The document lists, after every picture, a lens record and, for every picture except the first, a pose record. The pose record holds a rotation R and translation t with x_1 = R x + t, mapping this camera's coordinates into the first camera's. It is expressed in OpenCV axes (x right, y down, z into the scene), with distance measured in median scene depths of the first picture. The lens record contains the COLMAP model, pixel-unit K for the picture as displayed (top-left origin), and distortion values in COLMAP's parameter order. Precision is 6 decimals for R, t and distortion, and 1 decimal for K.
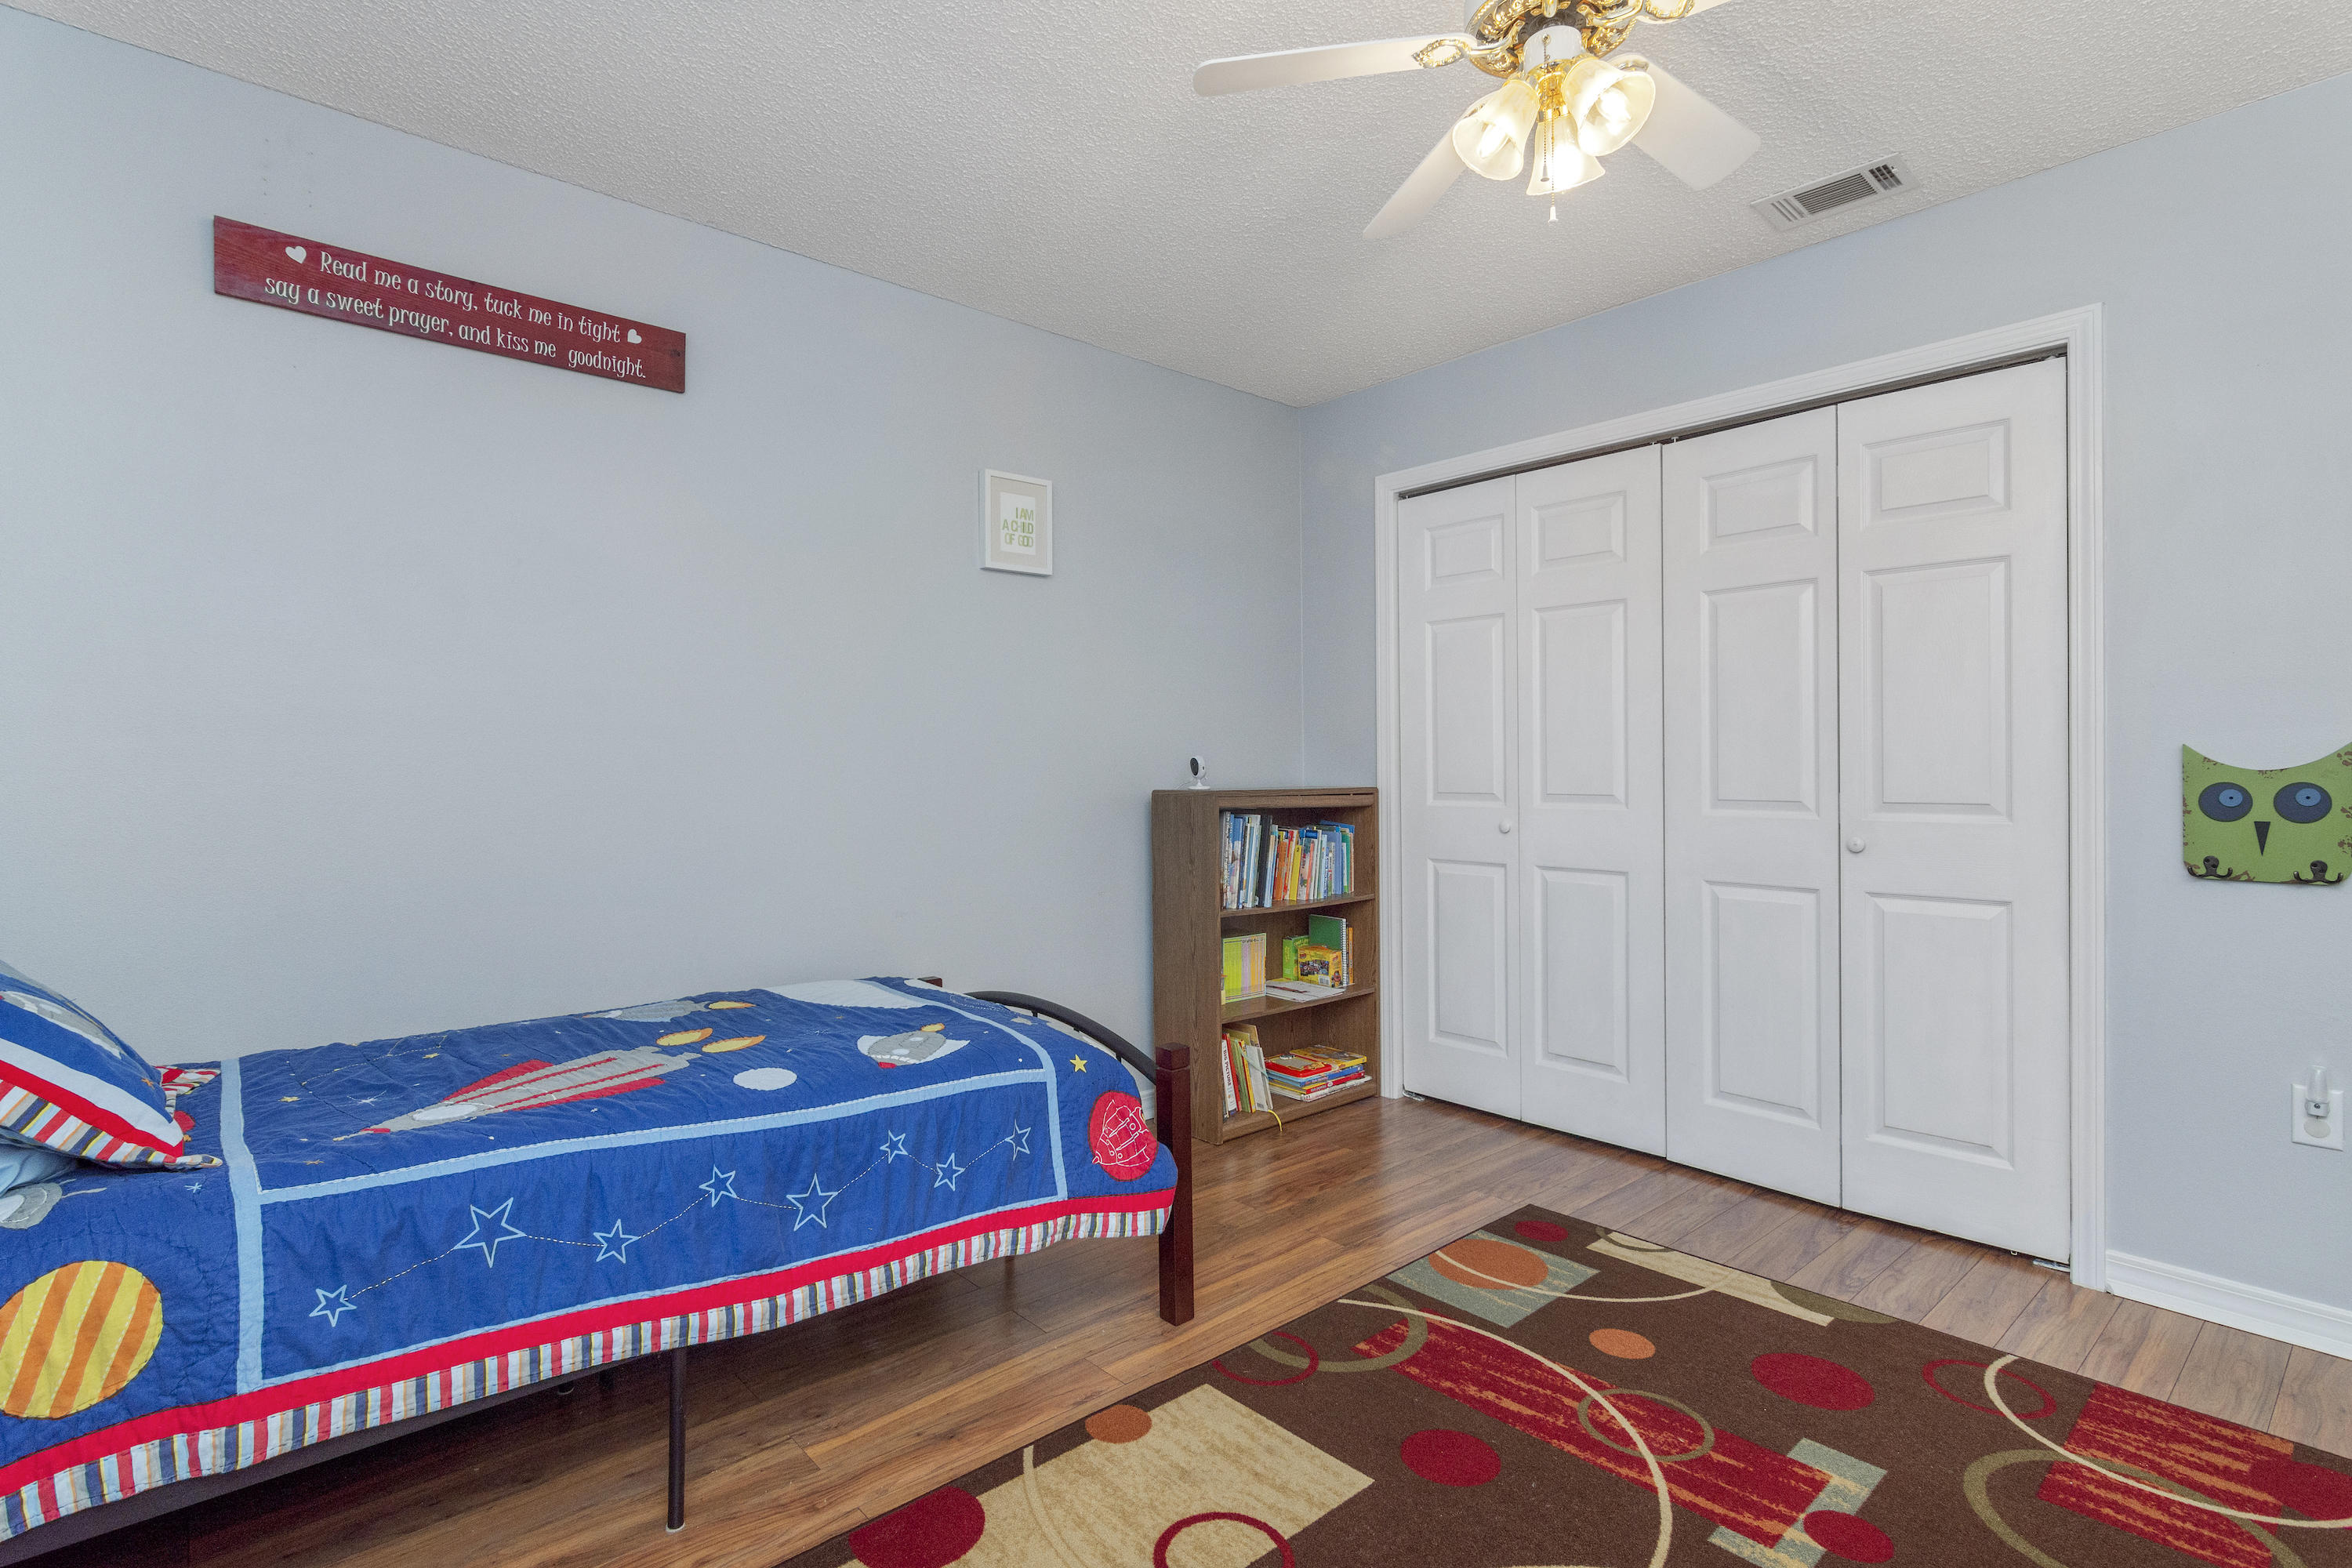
lens RADIAL K [[1139.2, 0, 1185.5], [0, 1139.2, 743.2], [0, 0, 1]] dist [-0.002607, 0.000058]
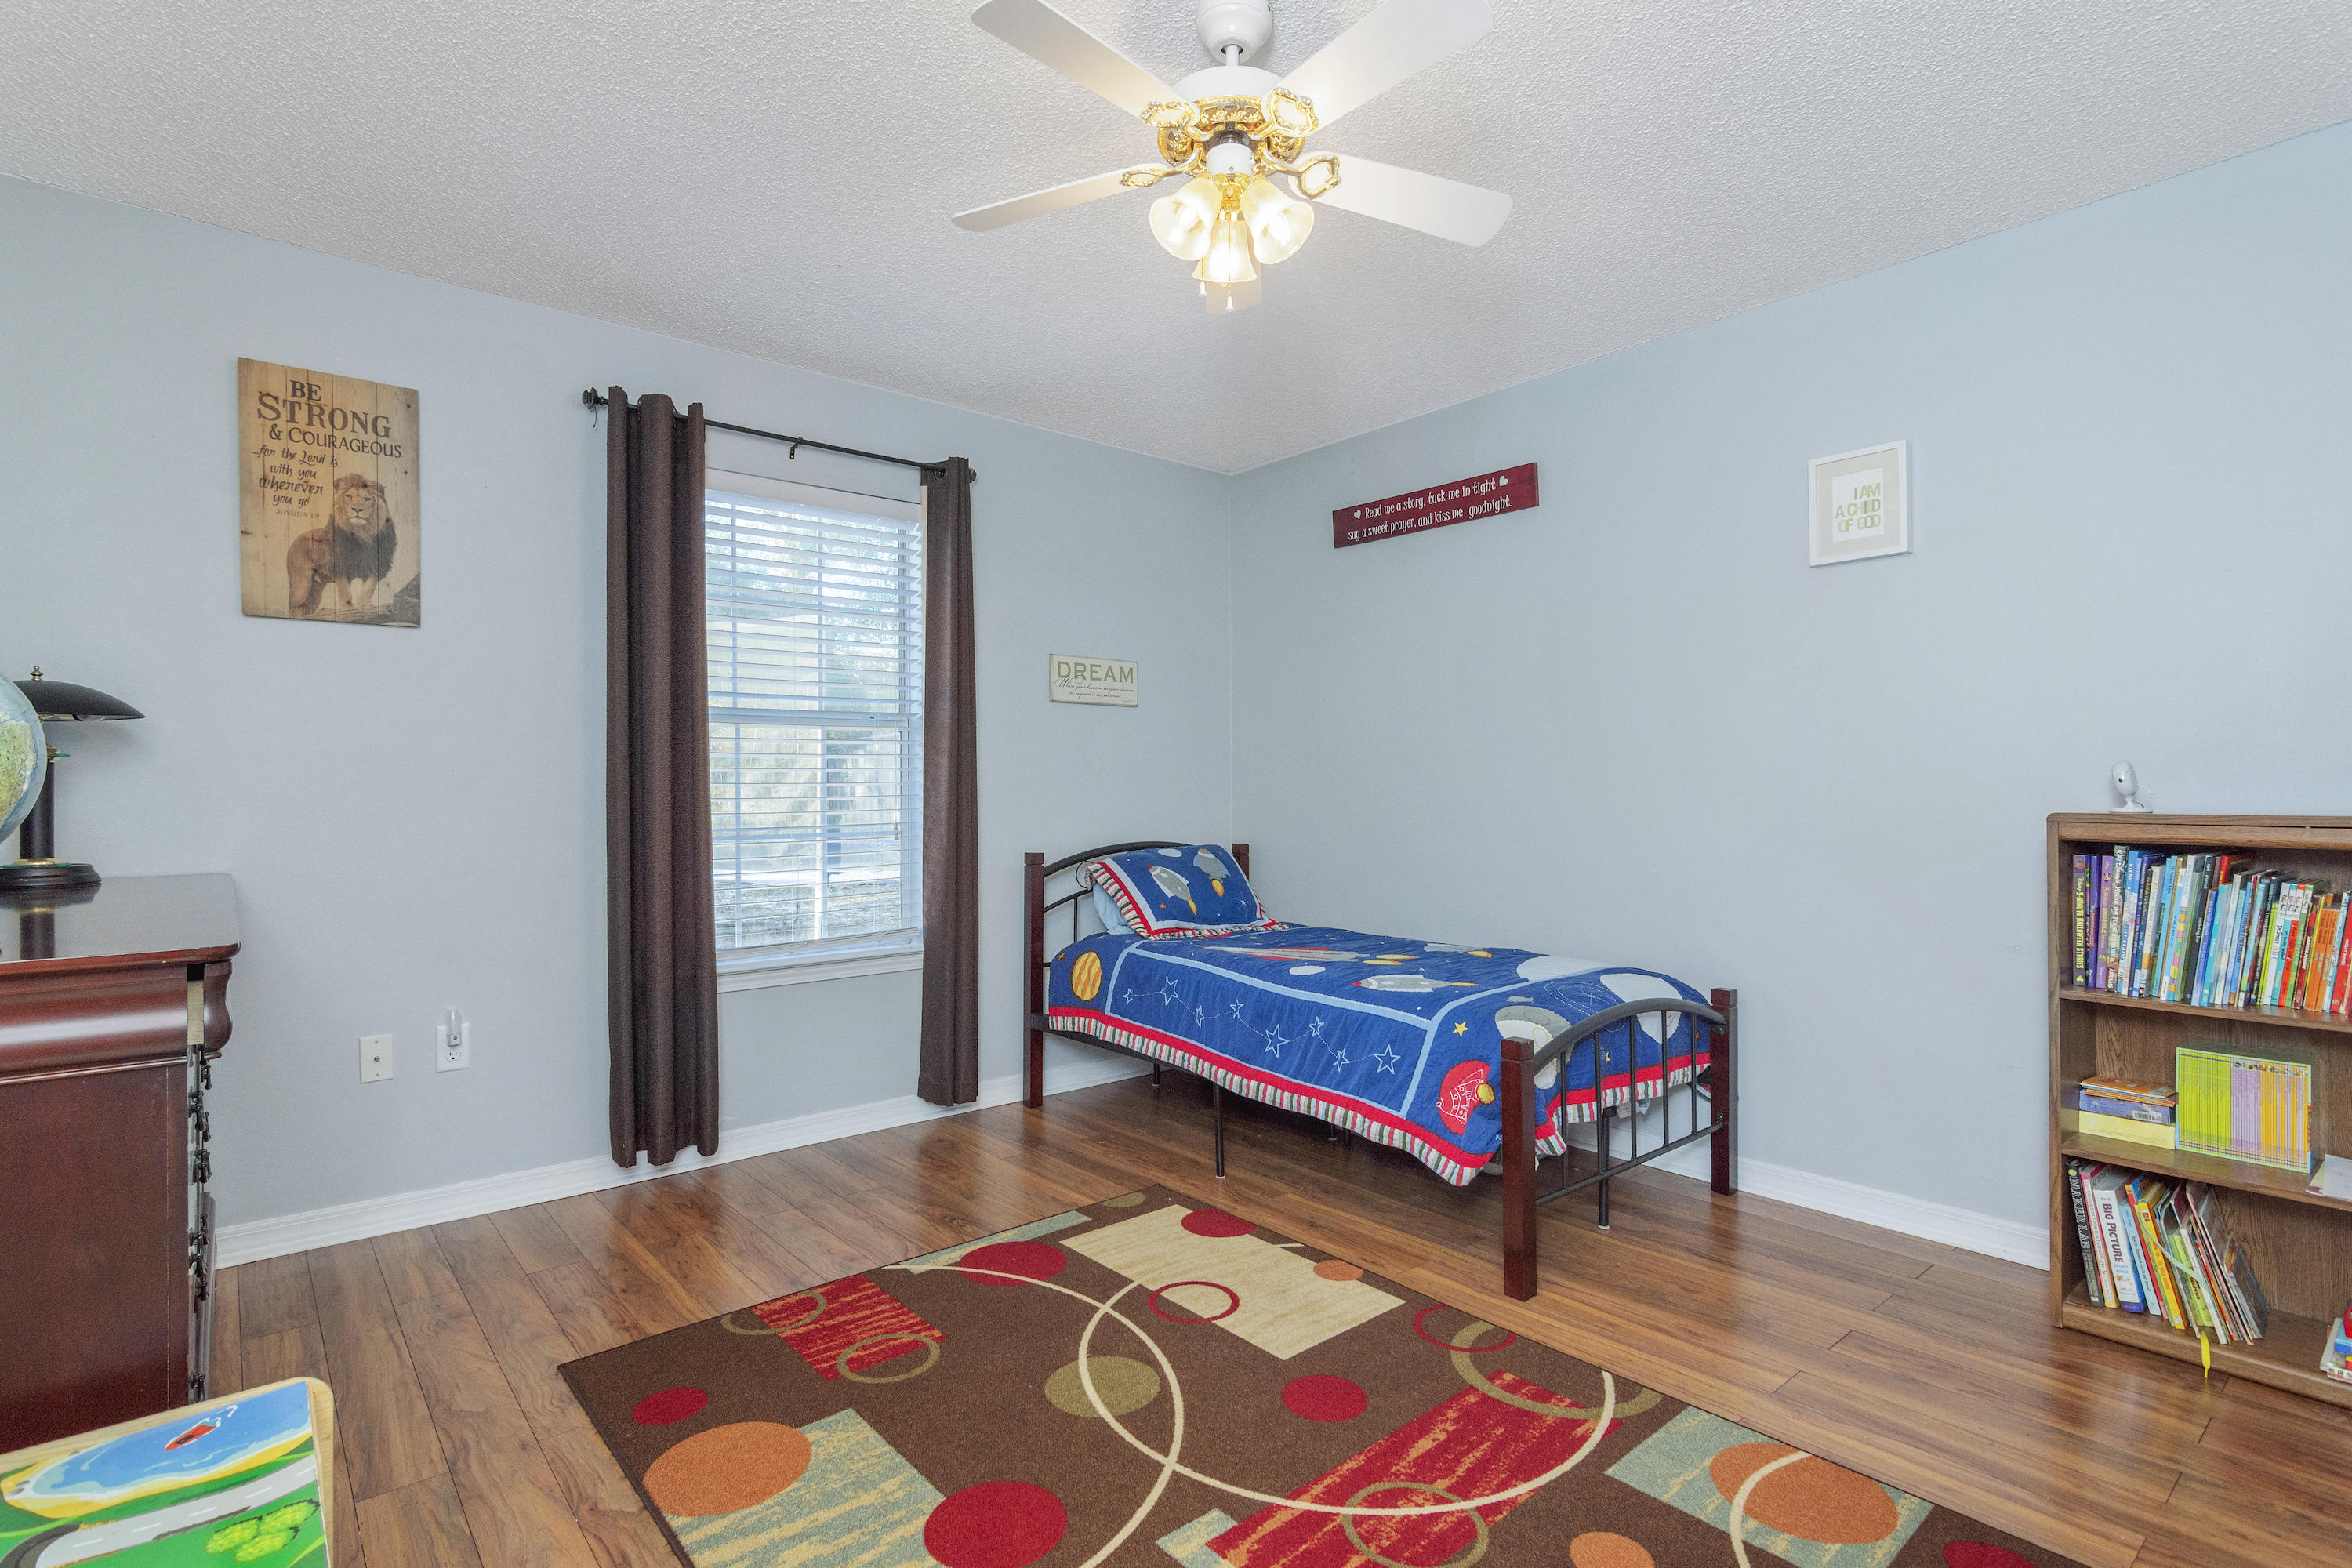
lens RADIAL K [[1137.7, 0, 1155.0], [0, 1137.7, 772.1], [0, 0, 1]] dist [0.000058, 0.000492]
pose [[-0.041508, -0.019594, -0.998946, 1.192946], [0.018676, 0.999618, -0.020383, 0.033021], [0.998964, -0.019503, -0.041126, 0.783851]]
